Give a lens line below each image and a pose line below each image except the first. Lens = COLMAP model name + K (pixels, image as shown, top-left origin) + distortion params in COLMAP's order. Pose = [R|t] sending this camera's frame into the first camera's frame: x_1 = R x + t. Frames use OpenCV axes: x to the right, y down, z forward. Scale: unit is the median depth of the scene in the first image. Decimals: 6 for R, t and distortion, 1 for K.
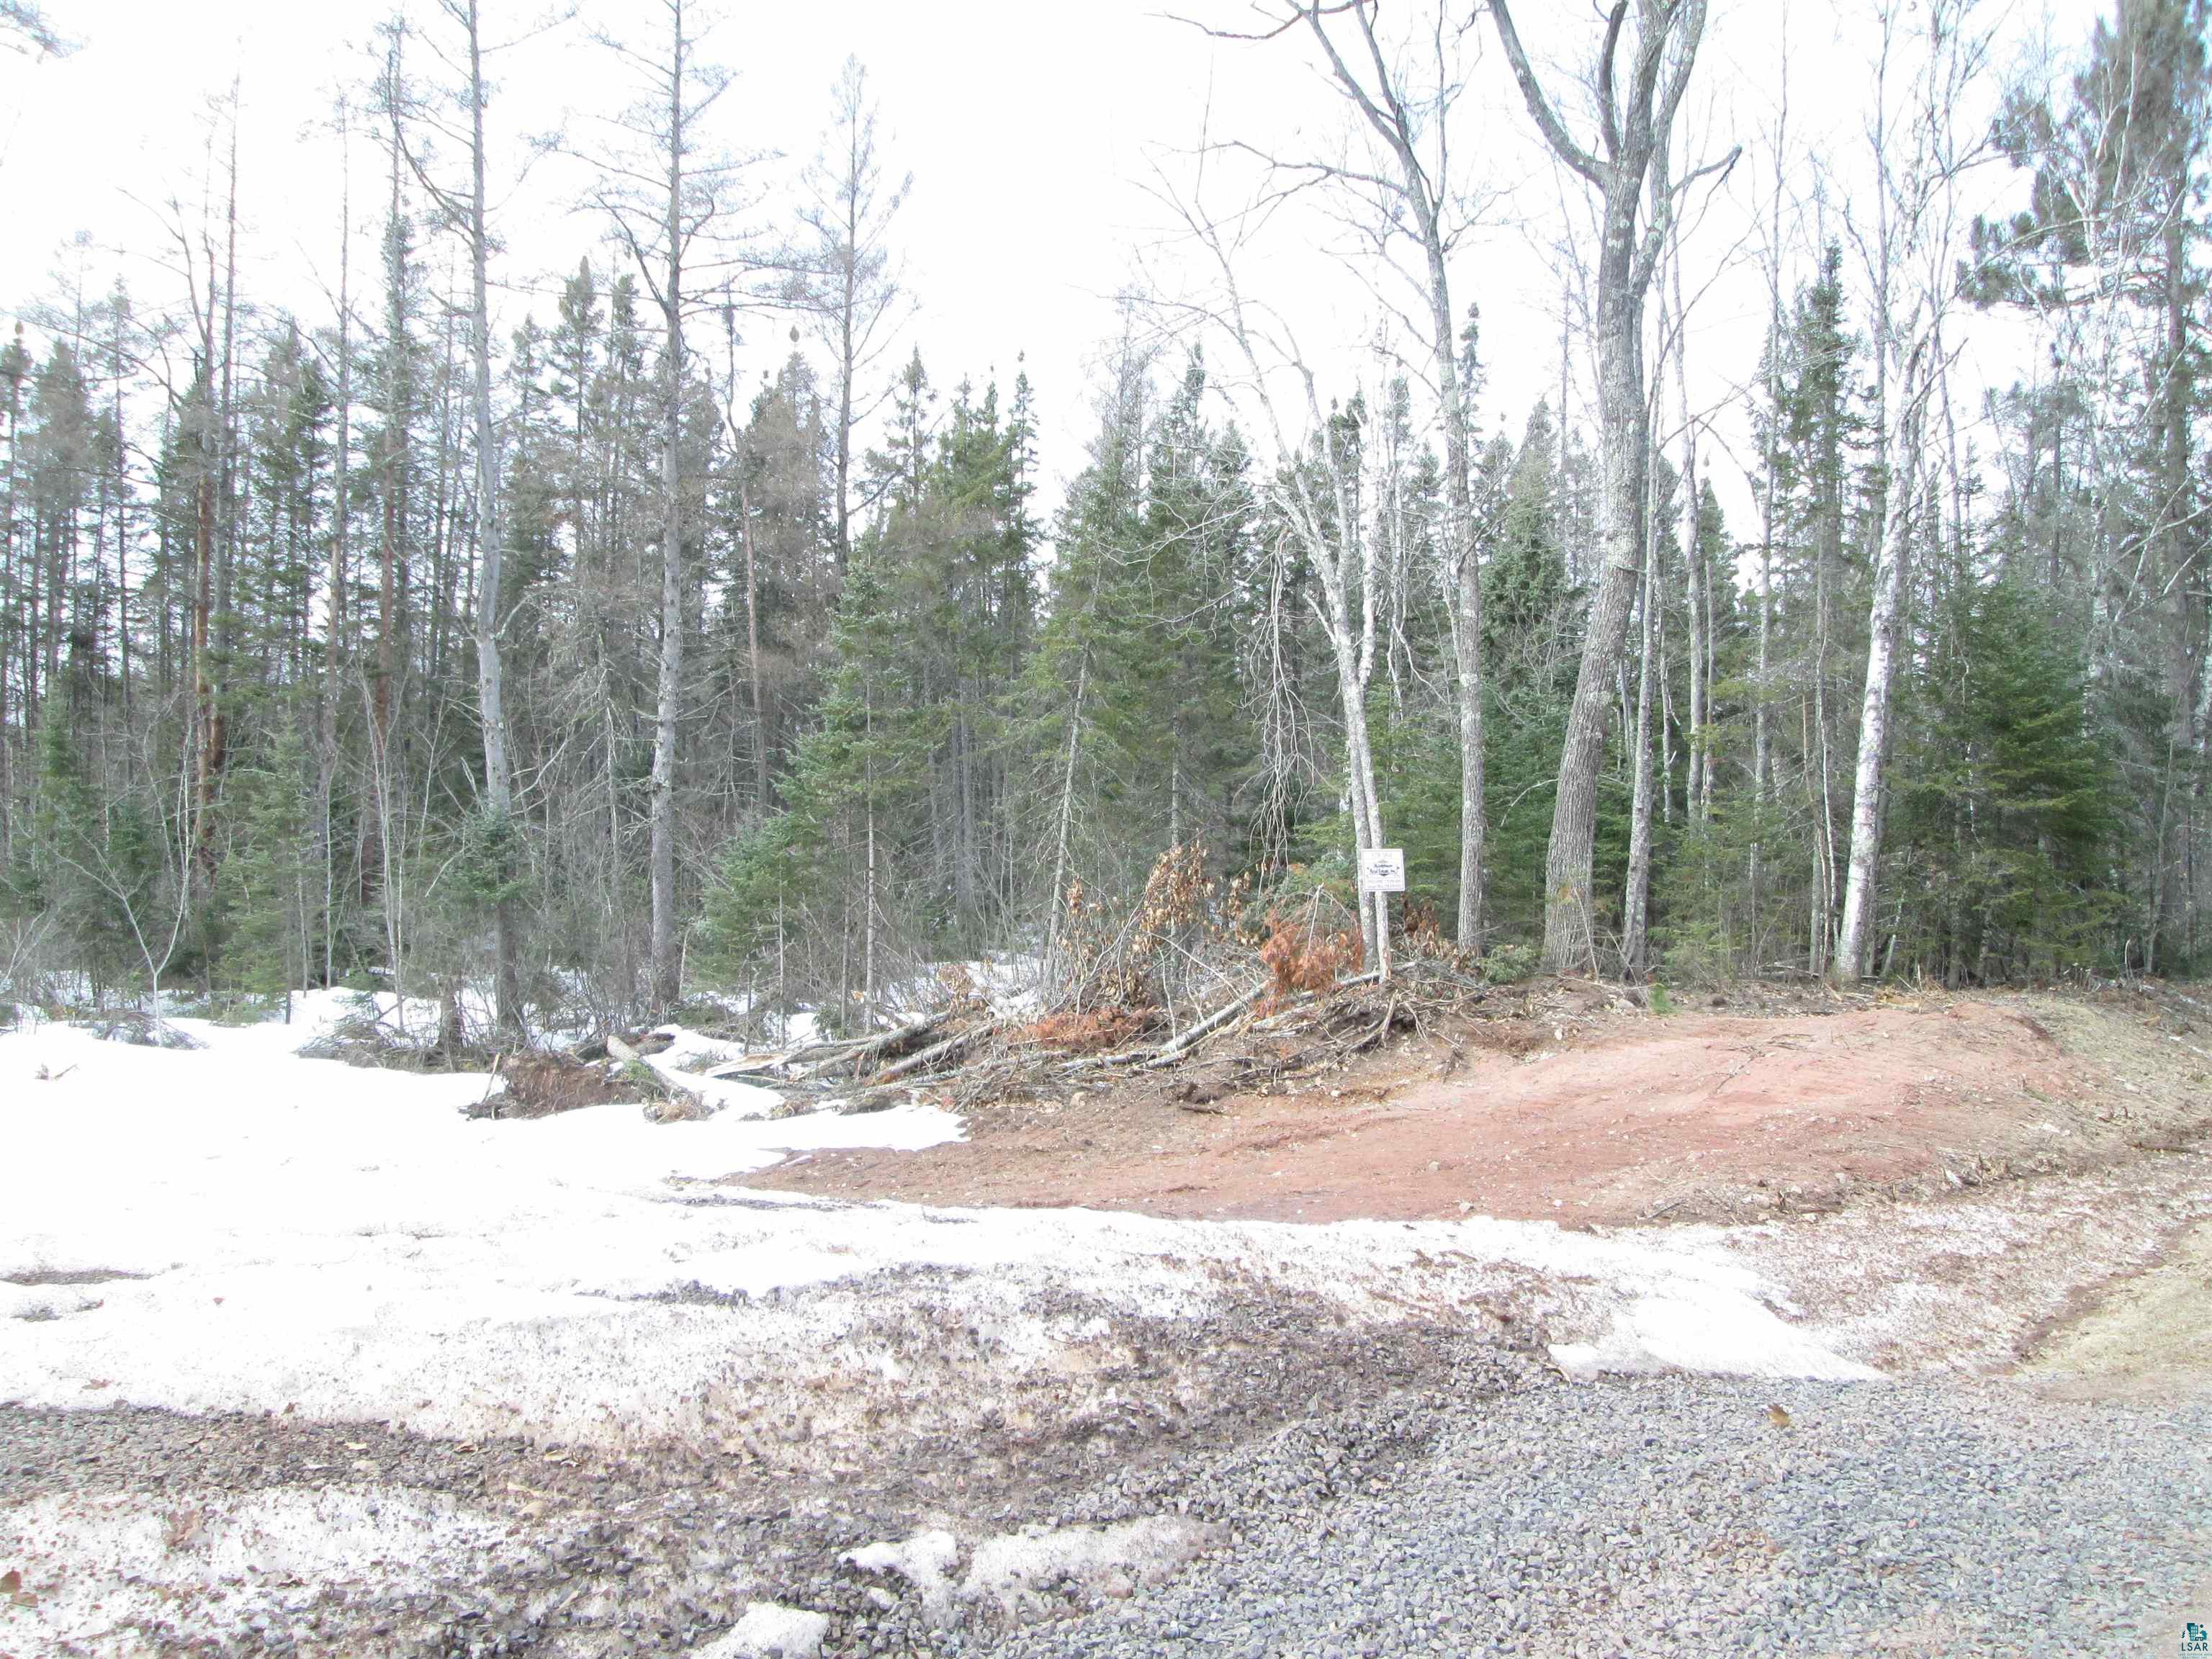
lens RADIAL K [[1822.4, 0, 1107.8], [0, 1822.4, 810.2], [0, 0, 1]] dist [-0.056252, 0.028004]
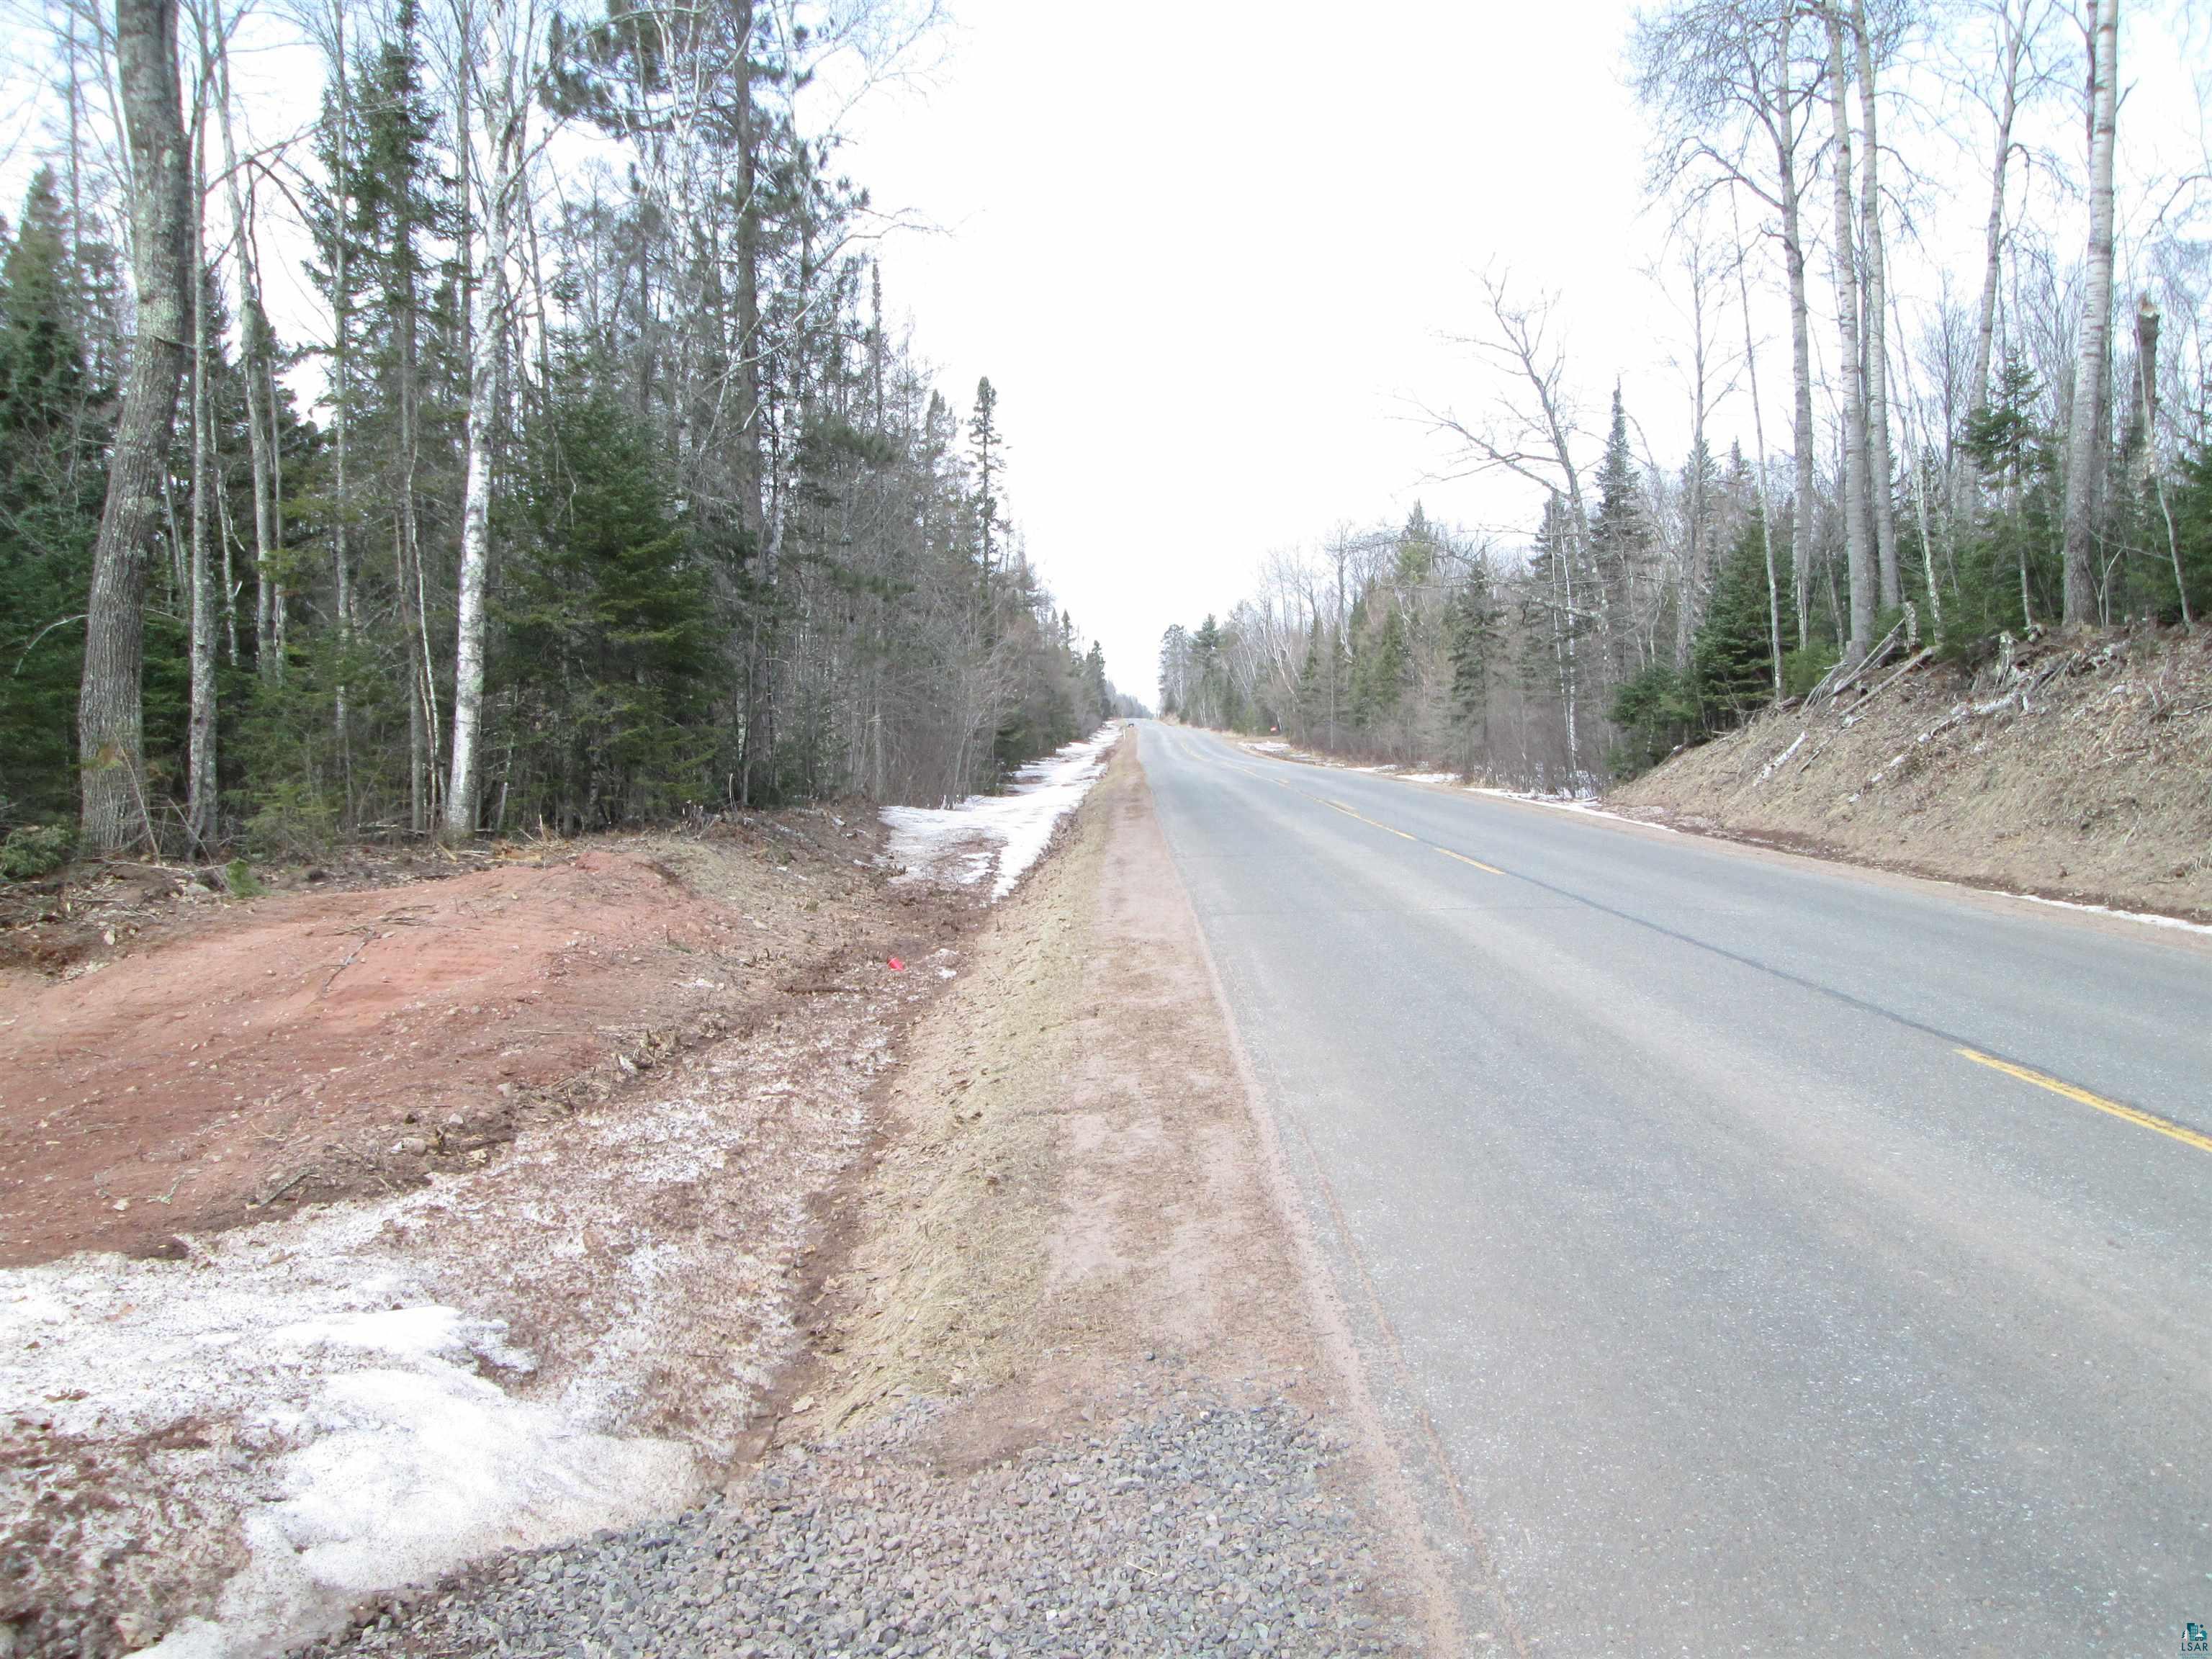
lens RADIAL K [[1822.4, 0, 1107.8], [0, 1822.4, 810.2], [0, 0, 1]] dist [-0.056252, 0.028004]
pose [[0.728717, -0.072128, 0.681006, 0.029404], [0.016014, 0.995961, 0.088350, 0.006185], [-0.684628, -0.053477, 0.726928, 0.110746]]
